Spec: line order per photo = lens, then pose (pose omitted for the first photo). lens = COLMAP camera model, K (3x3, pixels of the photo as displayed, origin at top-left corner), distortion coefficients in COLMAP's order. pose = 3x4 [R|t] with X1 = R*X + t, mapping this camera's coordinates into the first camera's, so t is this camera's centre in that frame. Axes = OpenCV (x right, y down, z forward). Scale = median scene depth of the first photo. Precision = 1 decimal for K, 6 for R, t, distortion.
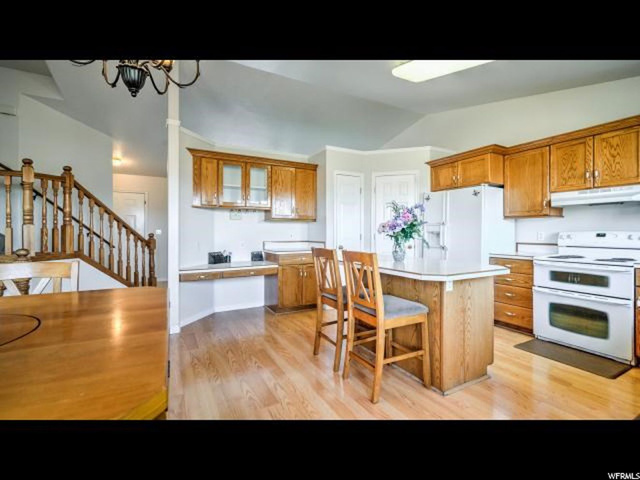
lens RADIAL K [[292.4, 0, 312.9], [0, 292.4, 230.9], [0, 0, 1]] dist [0.001566, 0.008351]
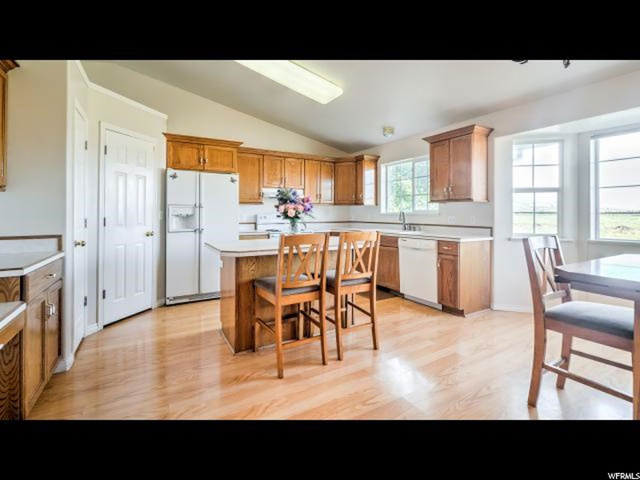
lens RADIAL K [[288.4, 0, 317.8], [0, 288.4, 210.0], [0, 0, 1]] dist [0.000711, 0.006792]
pose [[-0.043307, 0.016604, 0.998924, -0.564131], [0.000112, 0.999862, -0.016615, 0.004533], [-0.999062, -0.000608, -0.043303, 0.713544]]
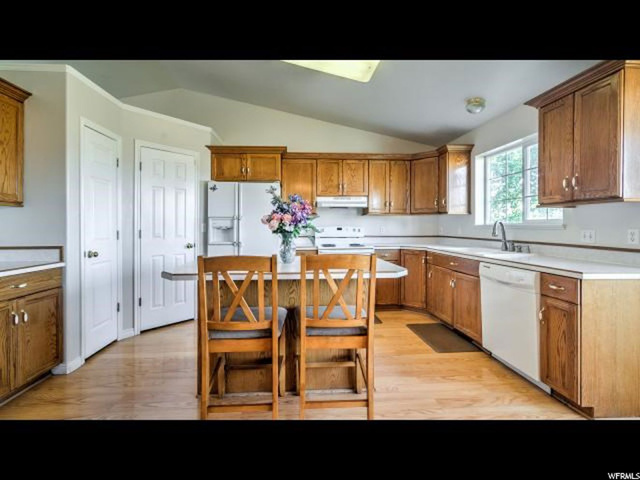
lens RADIAL K [[287.8, 0, 316.9], [0, 287.8, 224.6], [0, 0, 1]] dist [-0.001276, 0.006531]
pose [[0.401655, 0.007838, 0.915758, -0.303530], [0.000097, 0.999963, -0.008601, 0.004032], [-0.915791, 0.003543, 0.401639, 0.448717]]
